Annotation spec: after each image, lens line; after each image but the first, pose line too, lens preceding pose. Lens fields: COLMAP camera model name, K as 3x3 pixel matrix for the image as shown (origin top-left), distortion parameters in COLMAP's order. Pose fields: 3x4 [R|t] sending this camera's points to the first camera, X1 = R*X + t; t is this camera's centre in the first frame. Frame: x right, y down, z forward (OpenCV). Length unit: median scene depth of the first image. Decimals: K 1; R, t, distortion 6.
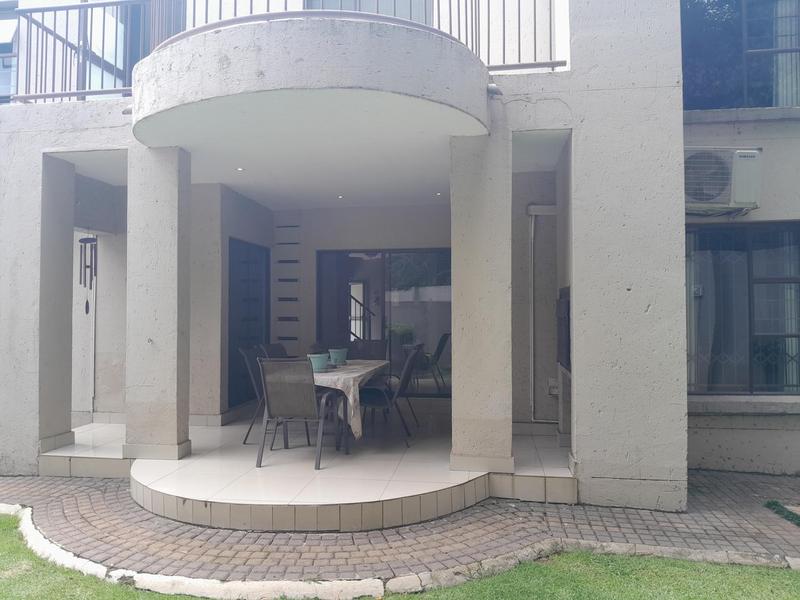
lens RADIAL K [[622.8, 0, 392.6], [0, 622.8, 293.6], [0, 0, 1]] dist [0.008372, -0.047671]
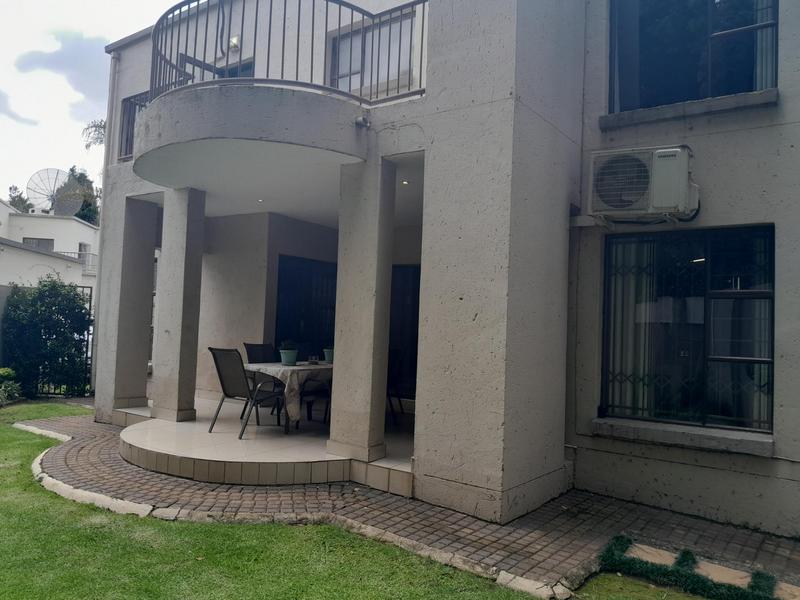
lens RADIAL K [[628.4, 0, 406.3], [0, 628.4, 294.2], [0, 0, 1]] dist [0.062924, -0.148263]
pose [[0.884811, 0.014015, -0.465739, 0.783262], [-0.028090, 0.999334, -0.023293, 0.012845], [0.465102, 0.033692, 0.884616, 0.023763]]
